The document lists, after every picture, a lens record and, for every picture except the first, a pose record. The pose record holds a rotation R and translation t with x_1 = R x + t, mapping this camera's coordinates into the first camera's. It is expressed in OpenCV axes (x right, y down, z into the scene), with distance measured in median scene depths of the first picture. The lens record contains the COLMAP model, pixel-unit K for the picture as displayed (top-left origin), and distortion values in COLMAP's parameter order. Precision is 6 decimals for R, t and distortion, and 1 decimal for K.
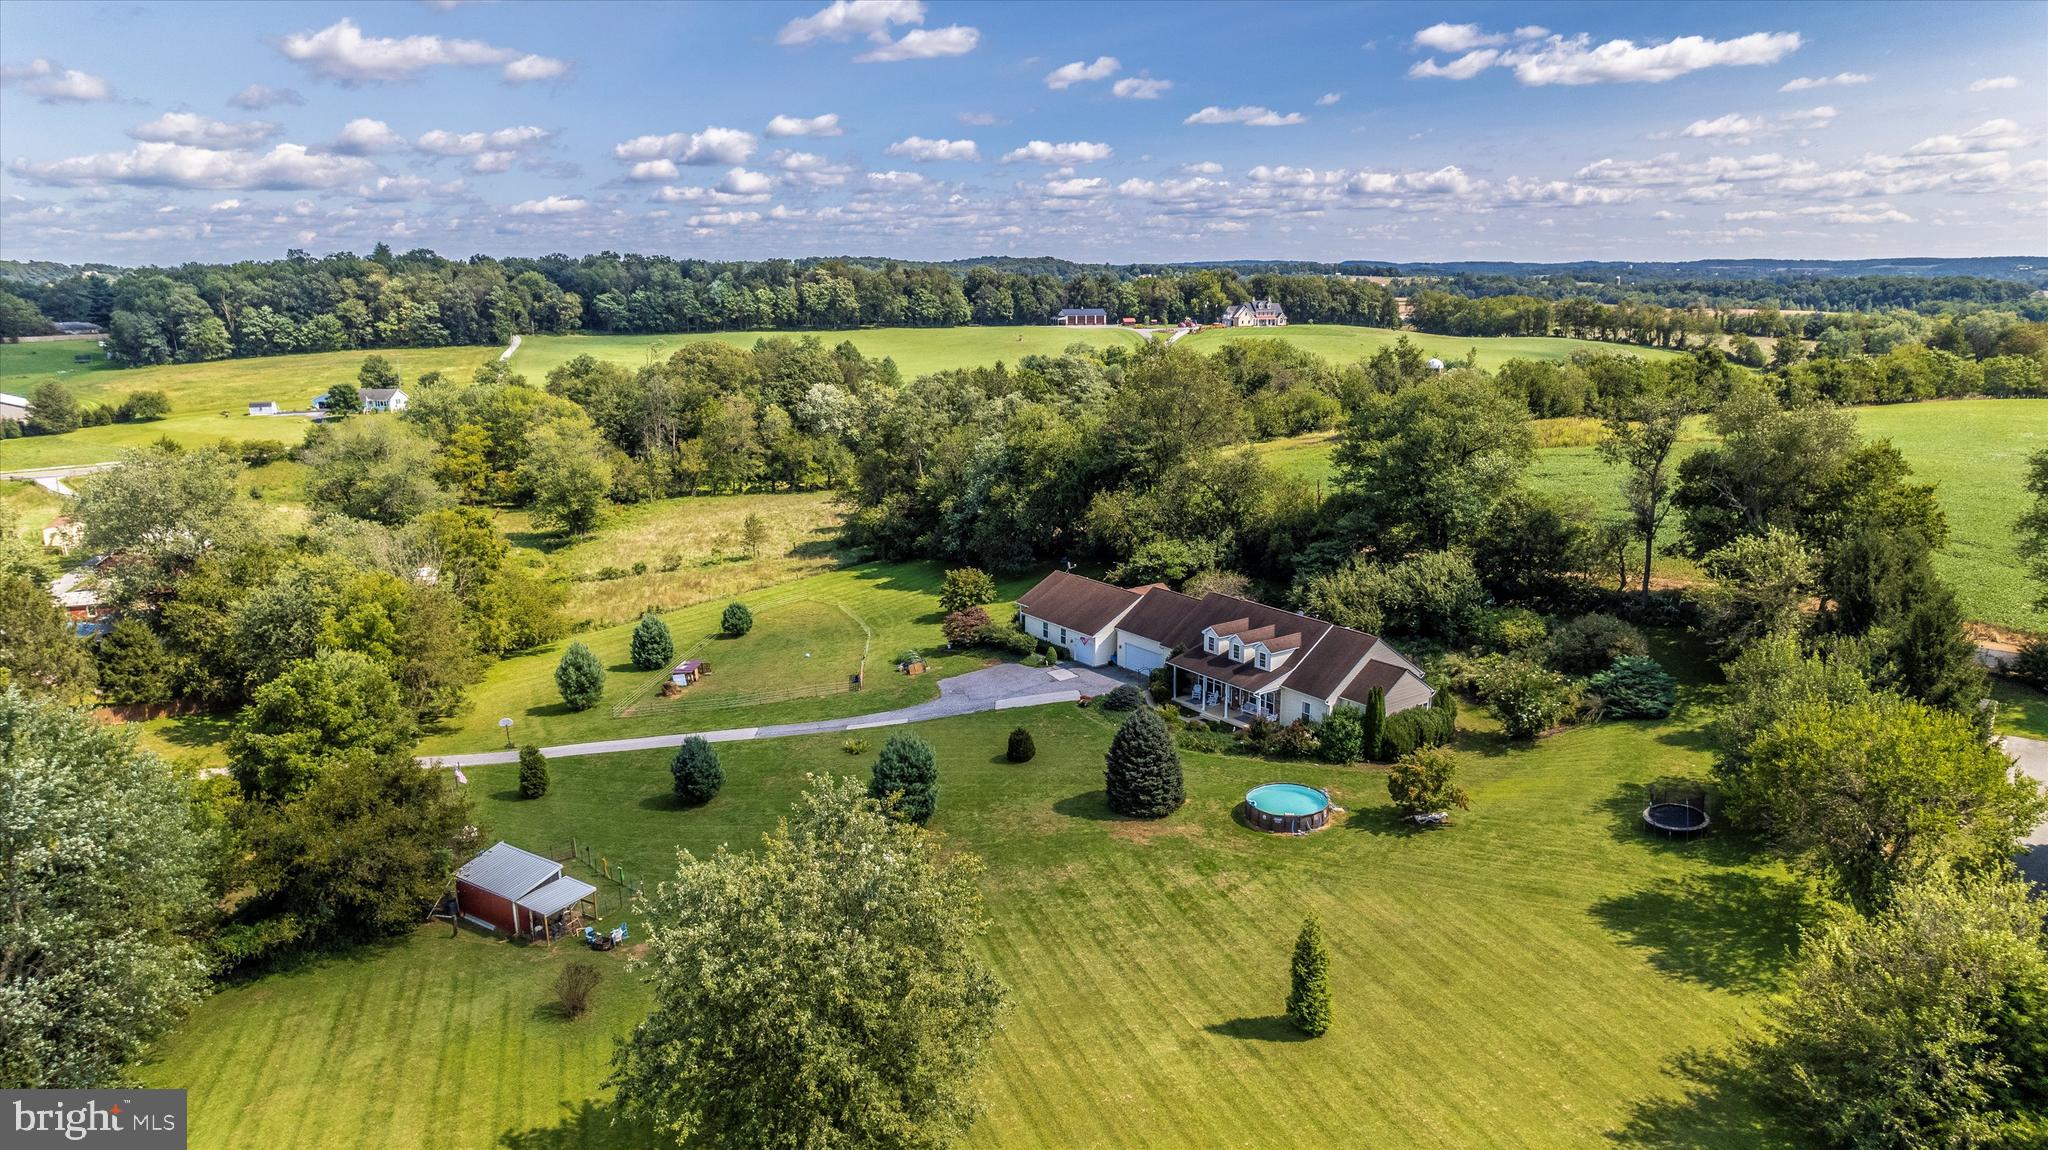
lens RADIAL K [[1305.4, 0, 1024.0], [0, 1305.4, 575.0], [0, 0, 1]] dist [-0.042327, 0.058018]
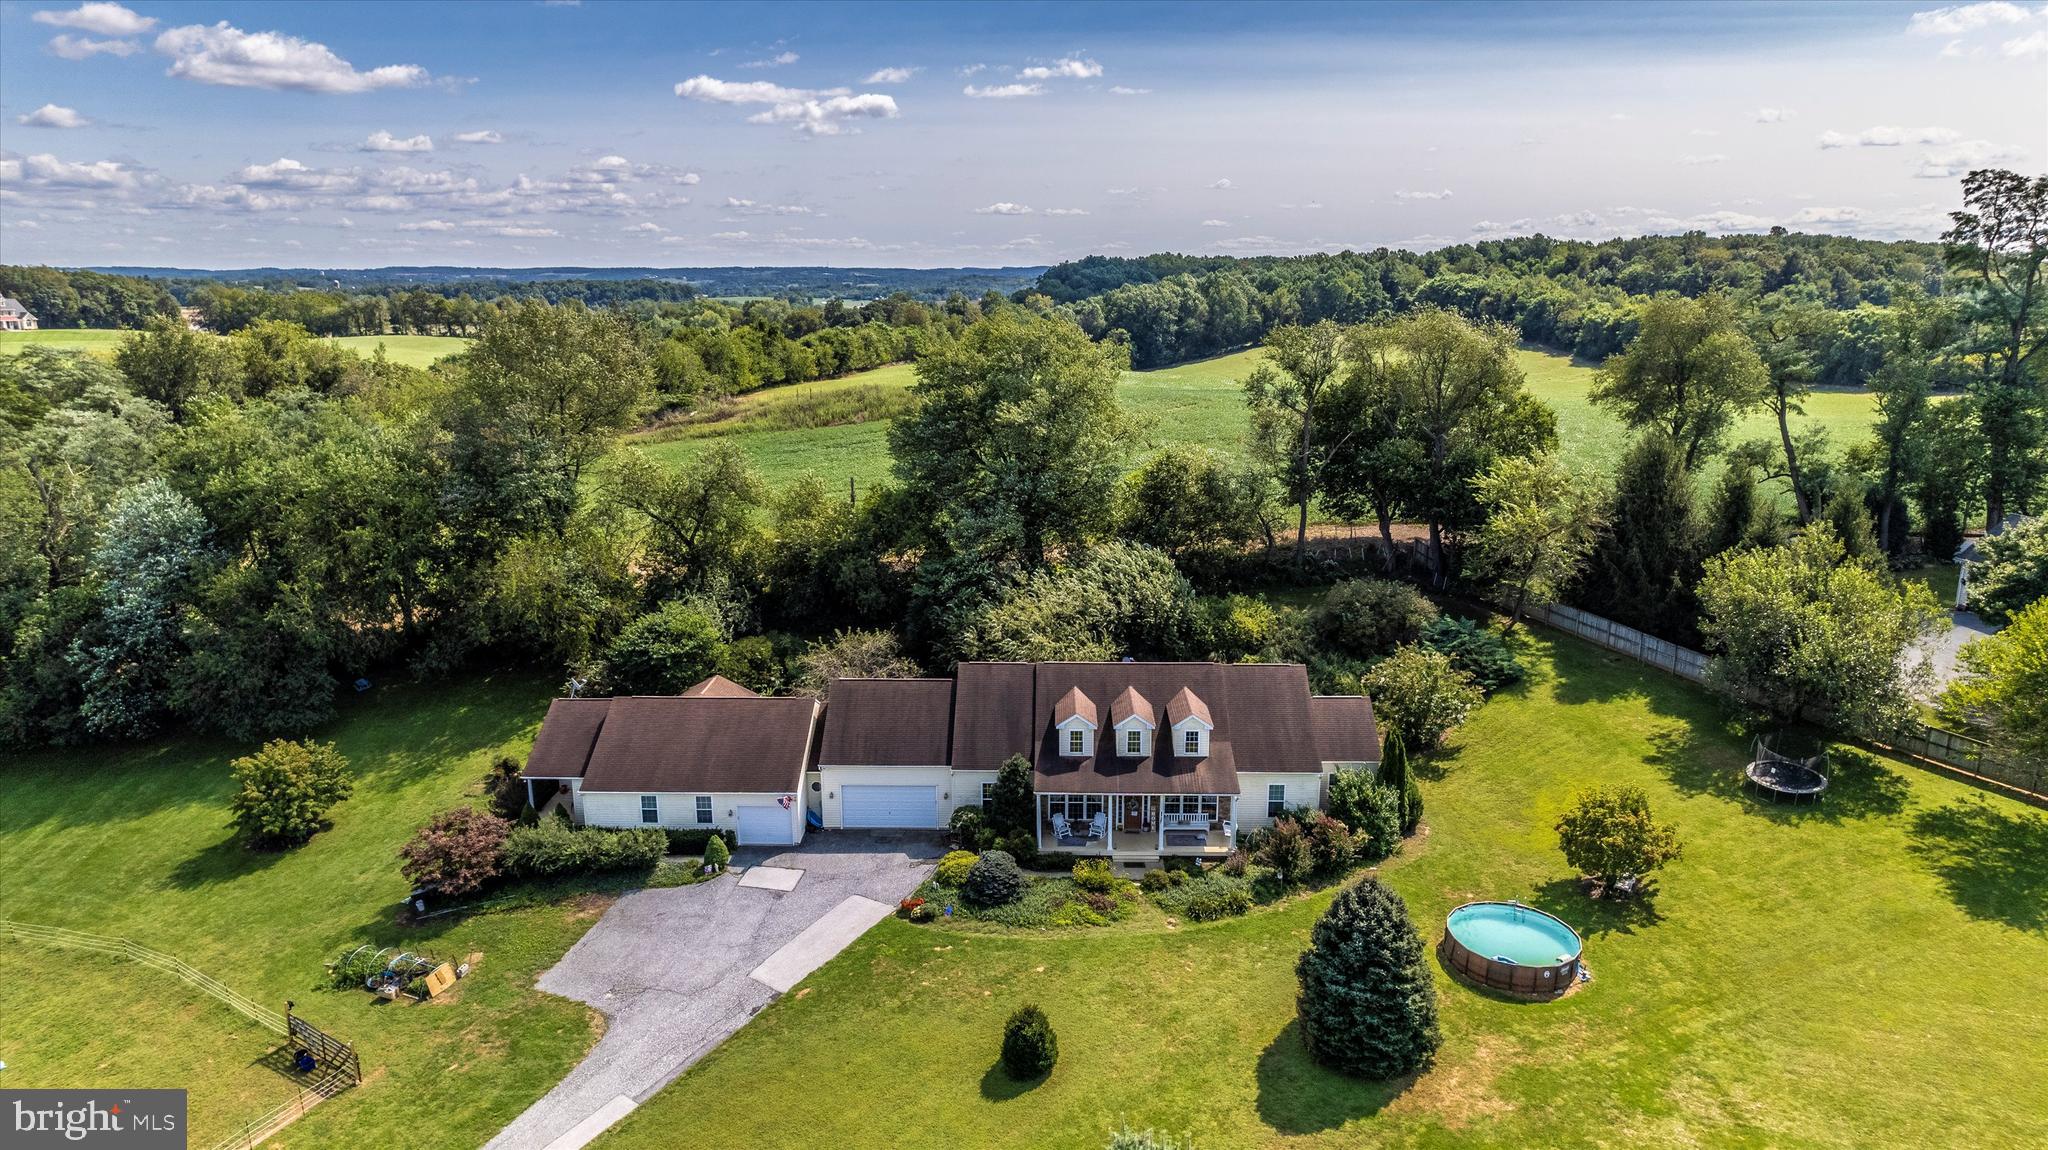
lens RADIAL K [[1313.6, 0, 1024.9], [0, 1313.6, 544.8], [0, 0, 1]] dist [-0.044740, 0.059464]
pose [[0.604023, -0.155243, 0.781701, -0.093627], [0.177955, 0.982352, 0.057585, -0.021604], [-0.776845, 0.104325, 0.620989, 0.173101]]
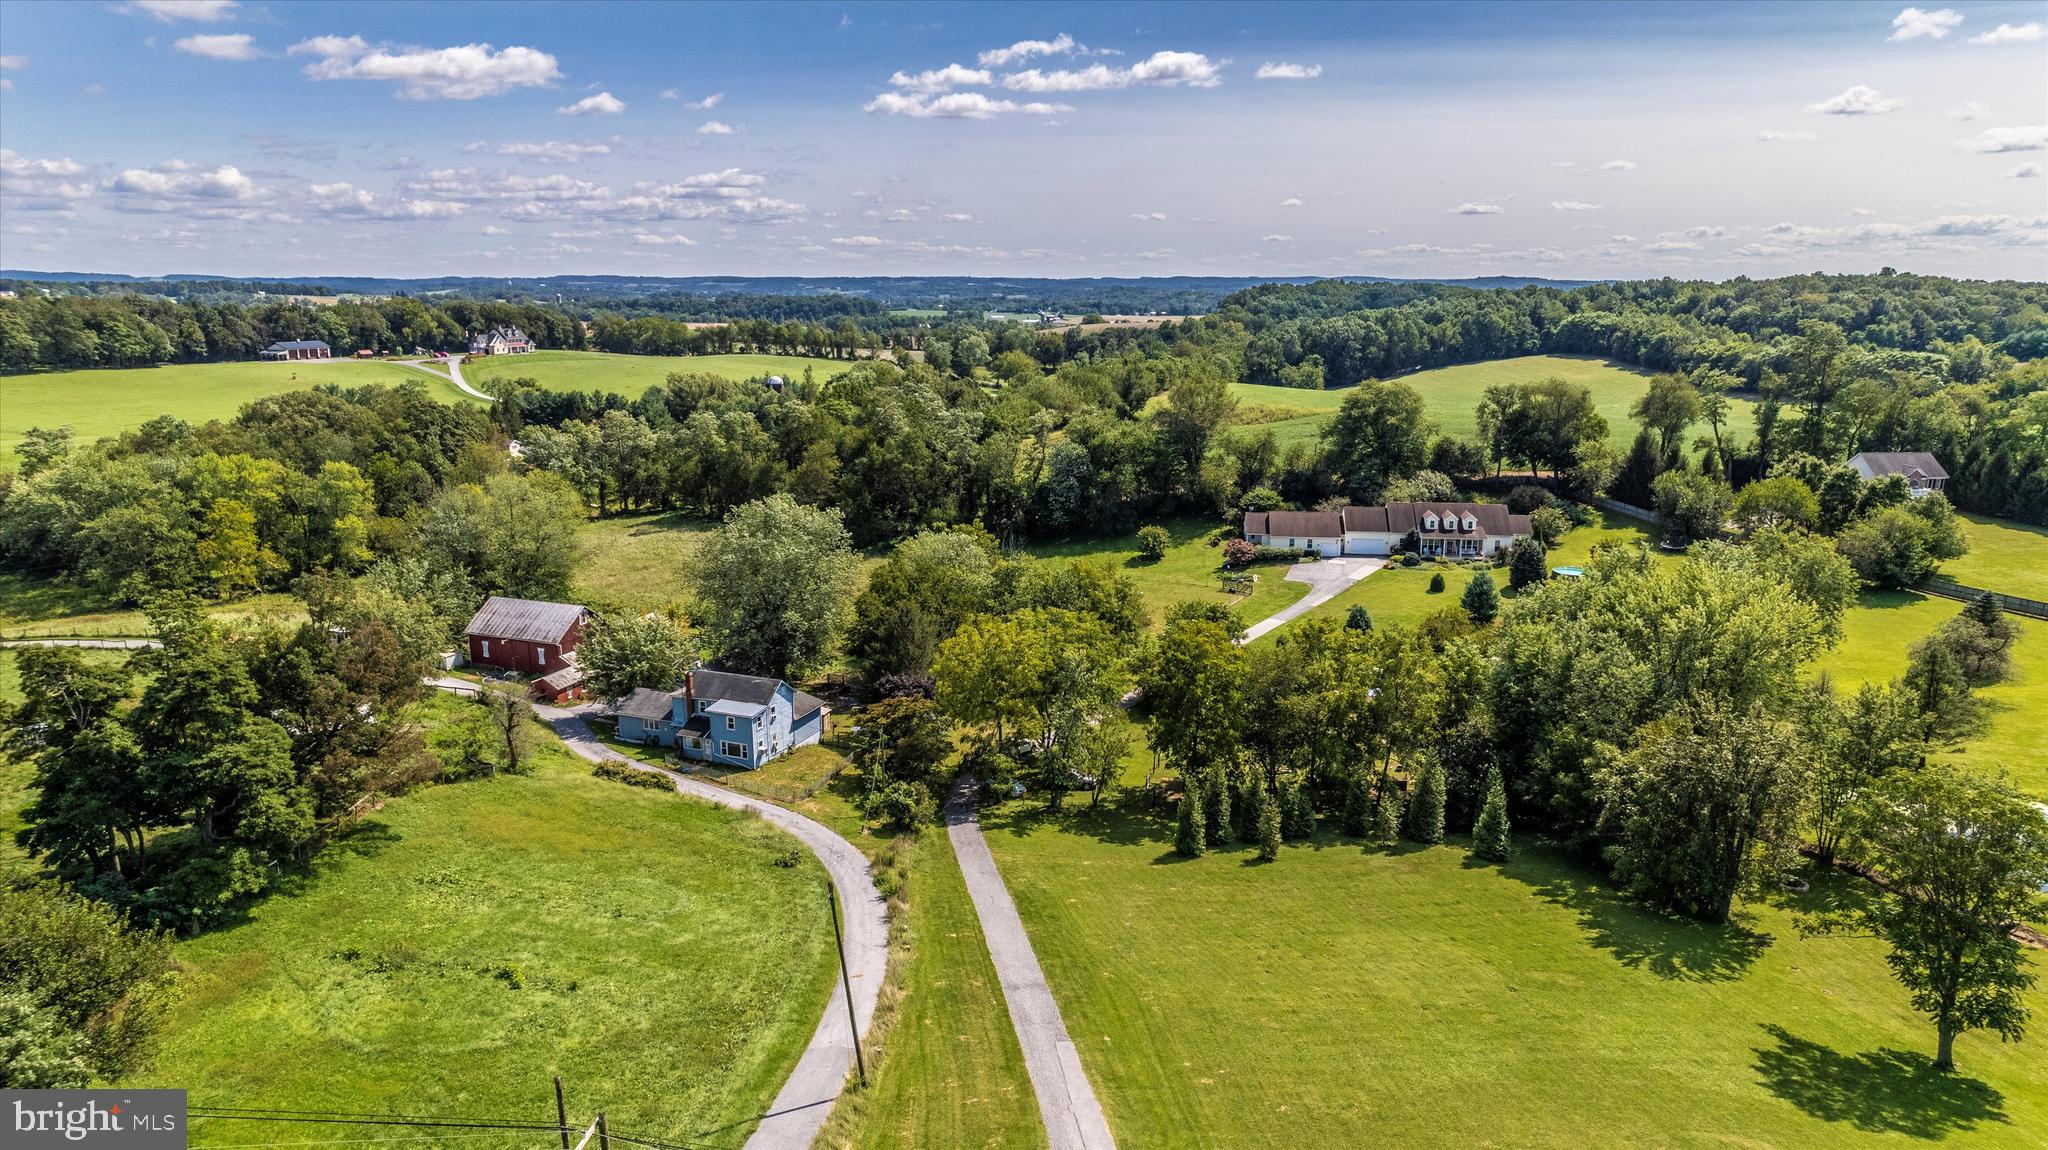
lens RADIAL K [[1305.4, 0, 1024.0], [0, 1305.4, 575.0], [0, 0, 1]] dist [-0.042327, 0.058018]
pose [[0.681619, -0.153092, 0.715512, -0.455944], [0.160571, 0.985327, 0.057858, -0.022363], [-0.713871, 0.075453, 0.696200, 0.028031]]
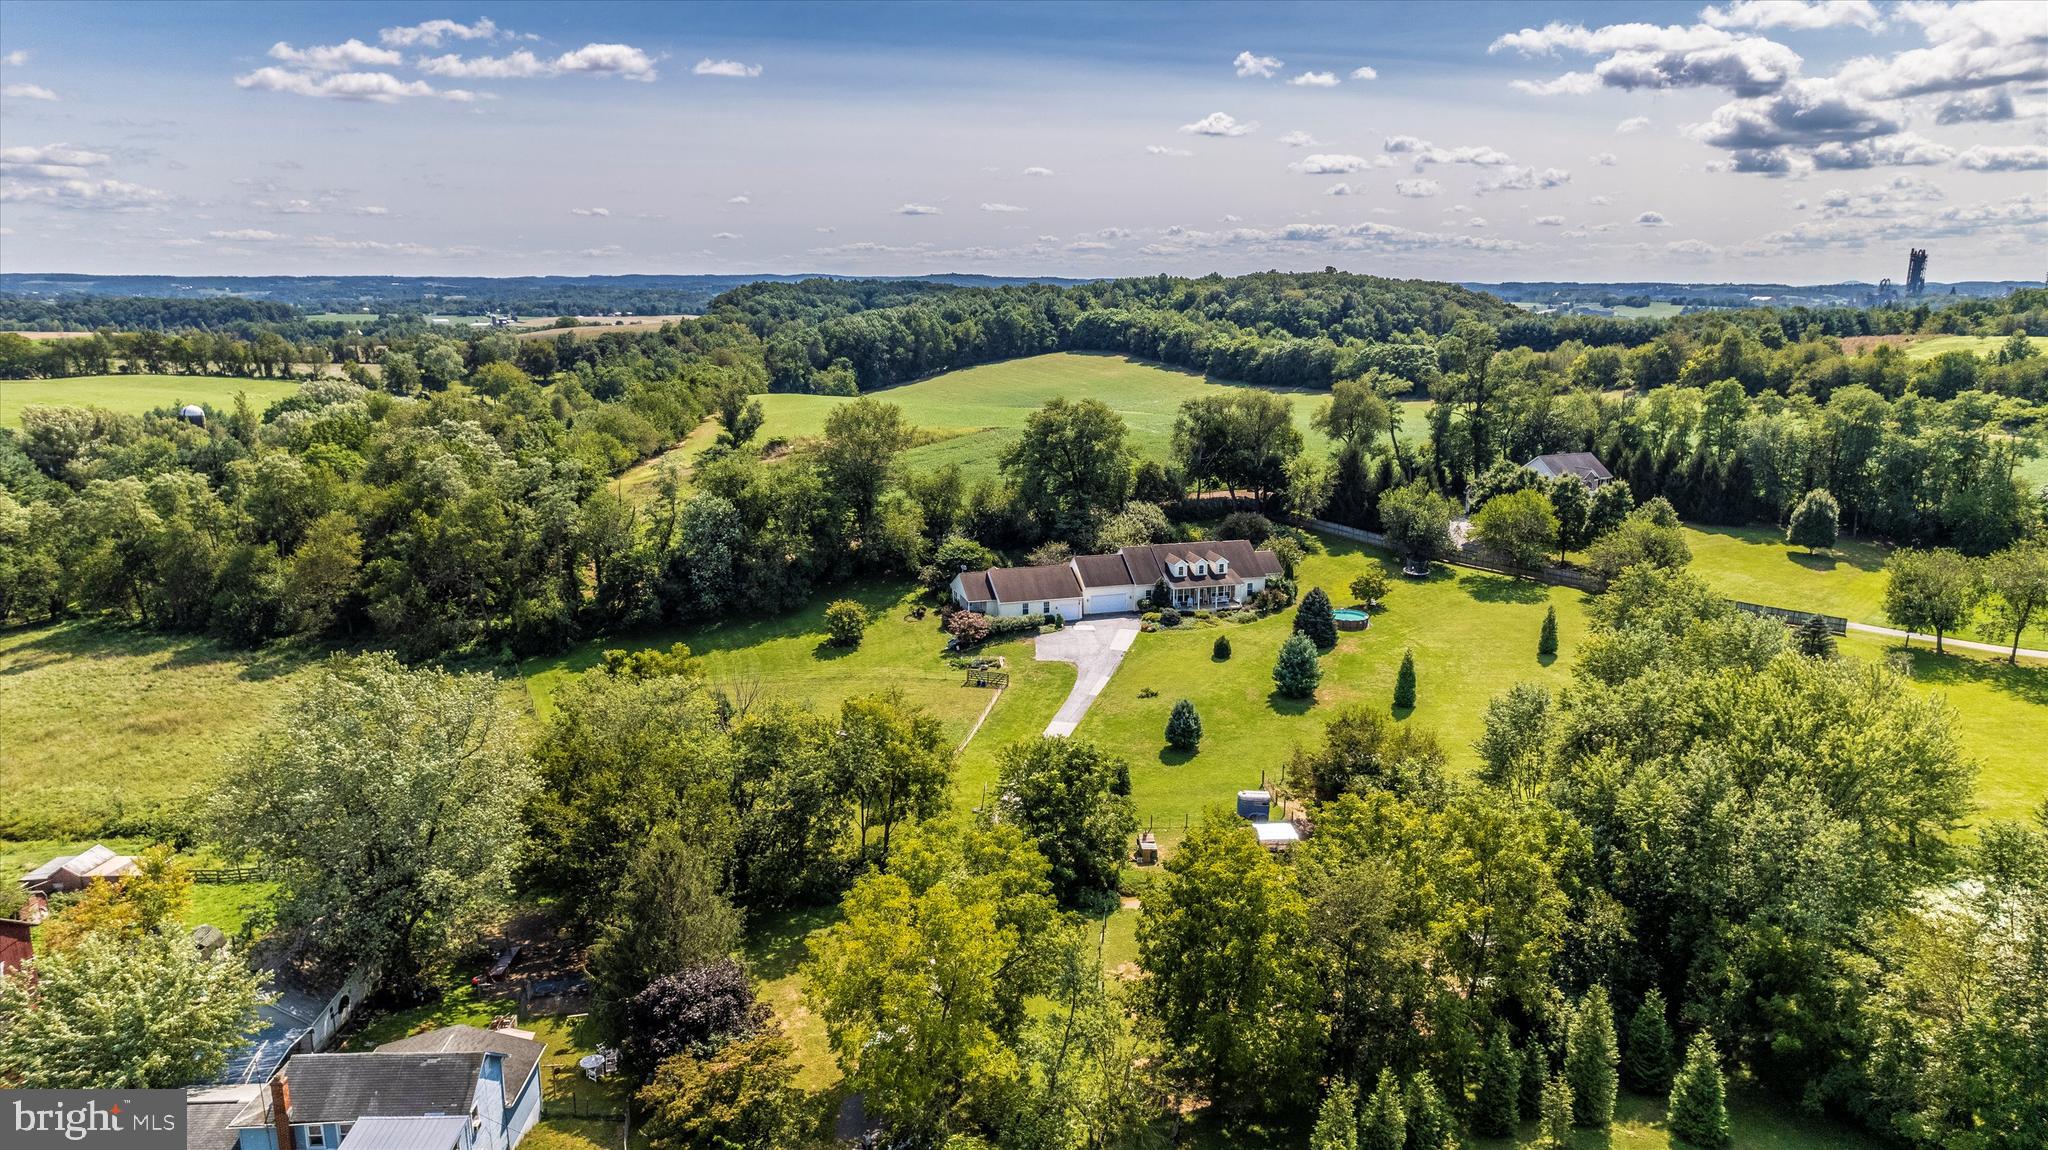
lens RADIAL K [[1313.6, 0, 1024.9], [0, 1313.6, 544.8], [0, 0, 1]] dist [-0.044740, 0.059464]
pose [[0.338621, -0.179215, 0.923698, -0.390790], [0.211209, 0.971119, 0.110988, -0.055069], [-0.916911, 0.157511, 0.366693, 0.159981]]
